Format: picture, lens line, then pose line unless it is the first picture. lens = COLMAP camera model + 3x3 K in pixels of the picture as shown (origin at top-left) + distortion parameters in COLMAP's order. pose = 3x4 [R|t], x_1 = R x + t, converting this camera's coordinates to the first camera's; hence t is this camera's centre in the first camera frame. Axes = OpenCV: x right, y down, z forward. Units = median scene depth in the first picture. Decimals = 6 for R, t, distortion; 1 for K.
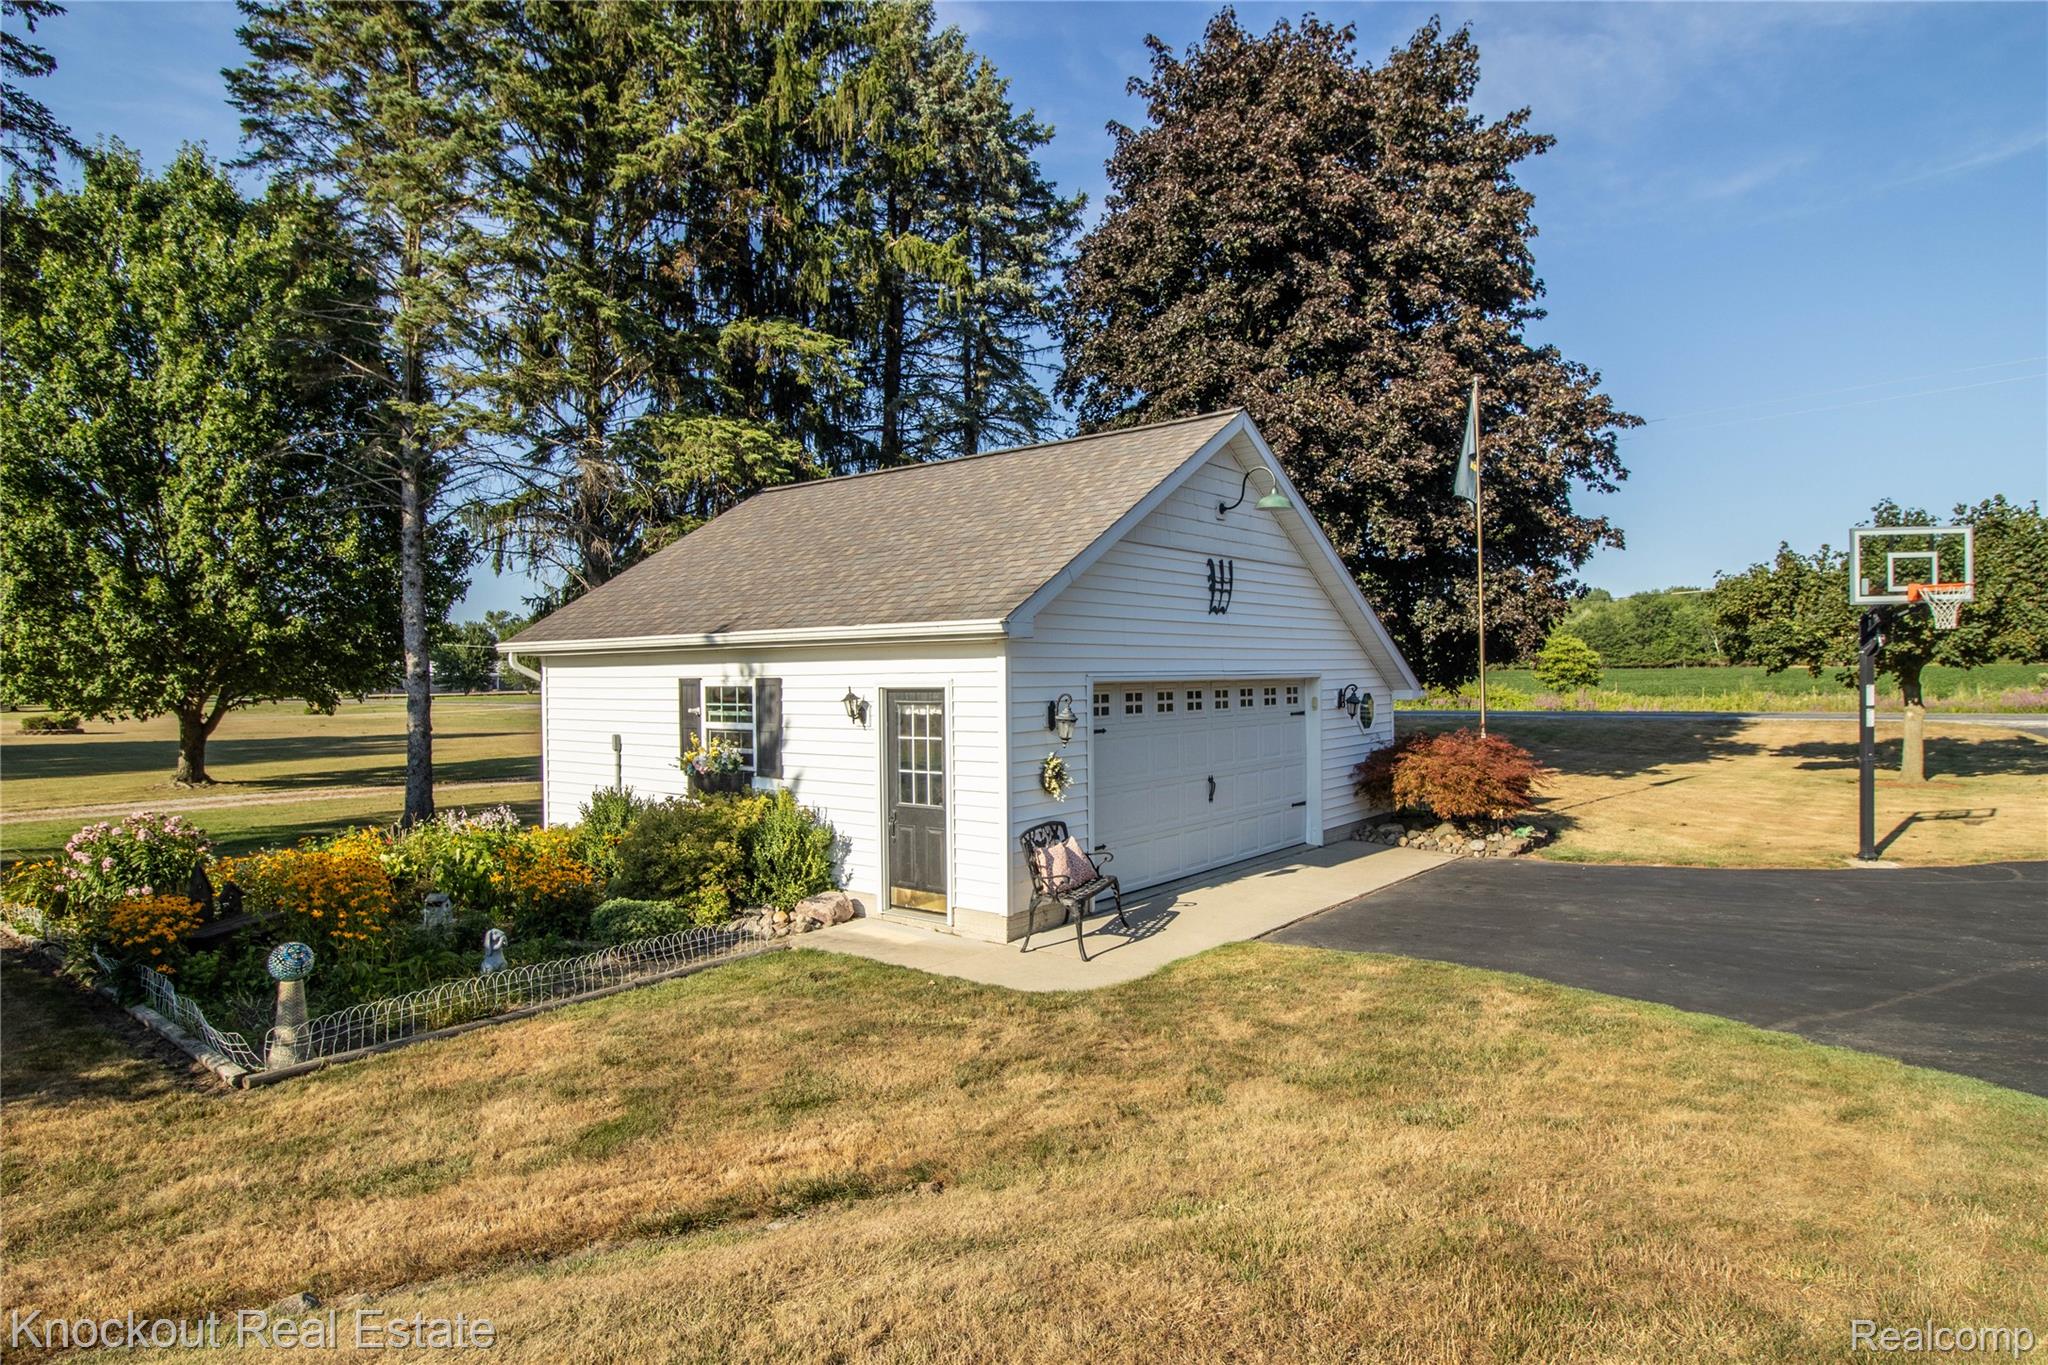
lens RADIAL K [[1123.5, 0, 1023.2], [0, 1123.5, 713.3], [0, 0, 1]] dist [0.012156, -0.017443]
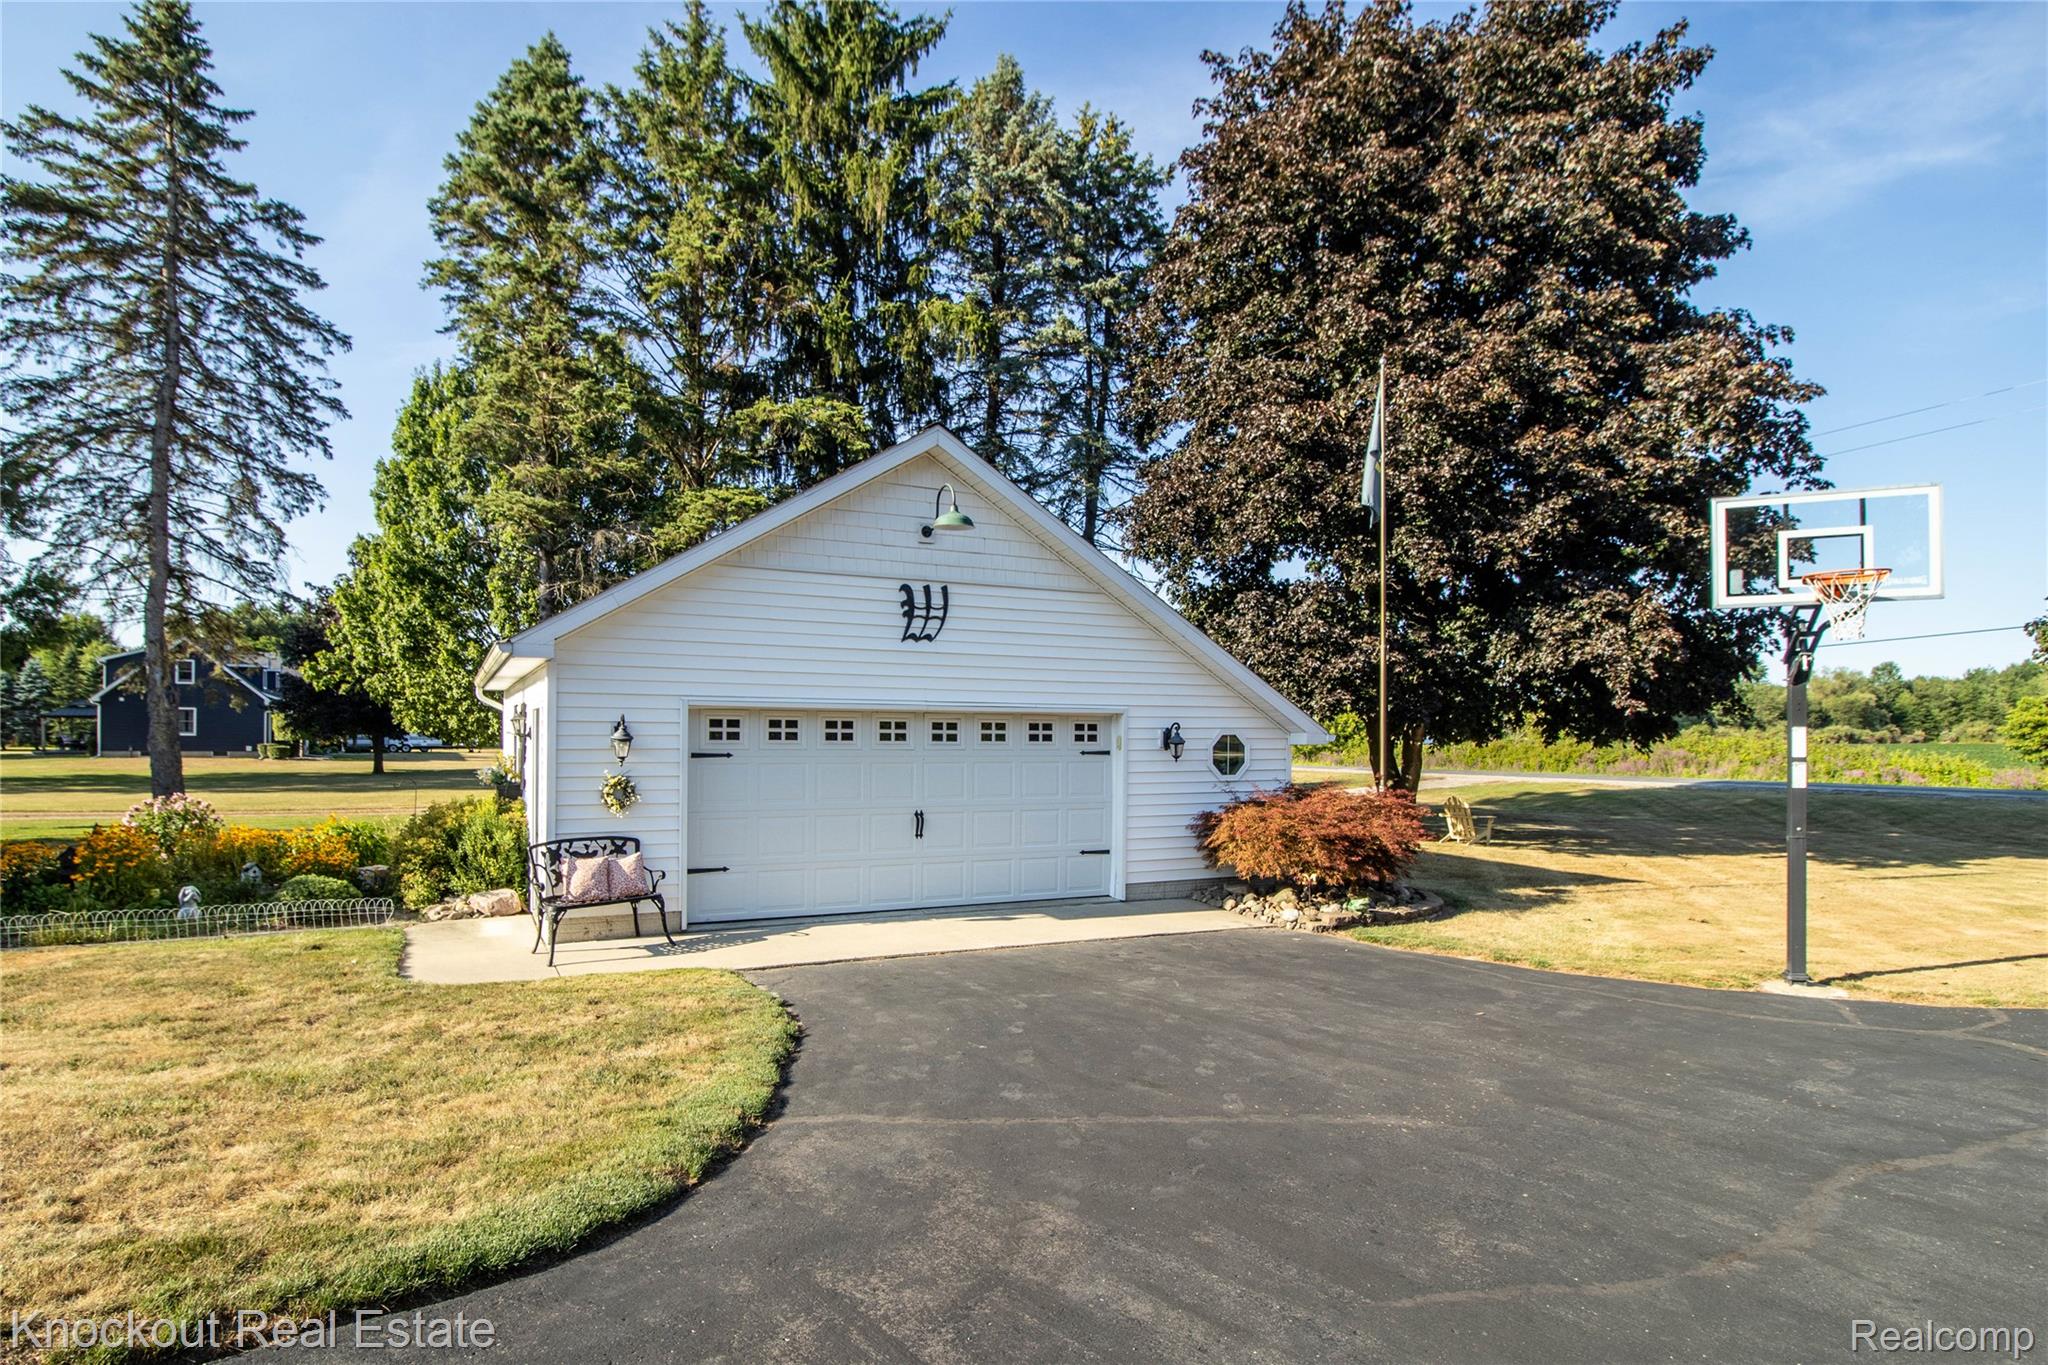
lens RADIAL K [[1056.6, 0, 950.6], [0, 1056.6, 756.2], [0, 0, 1]] dist [0.002549, -0.013695]
pose [[0.895398, 0.026571, -0.444474, 0.593660], [-0.032912, 0.999437, -0.006555, 0.014185], [0.444049, 0.020498, 0.895768, 0.205535]]
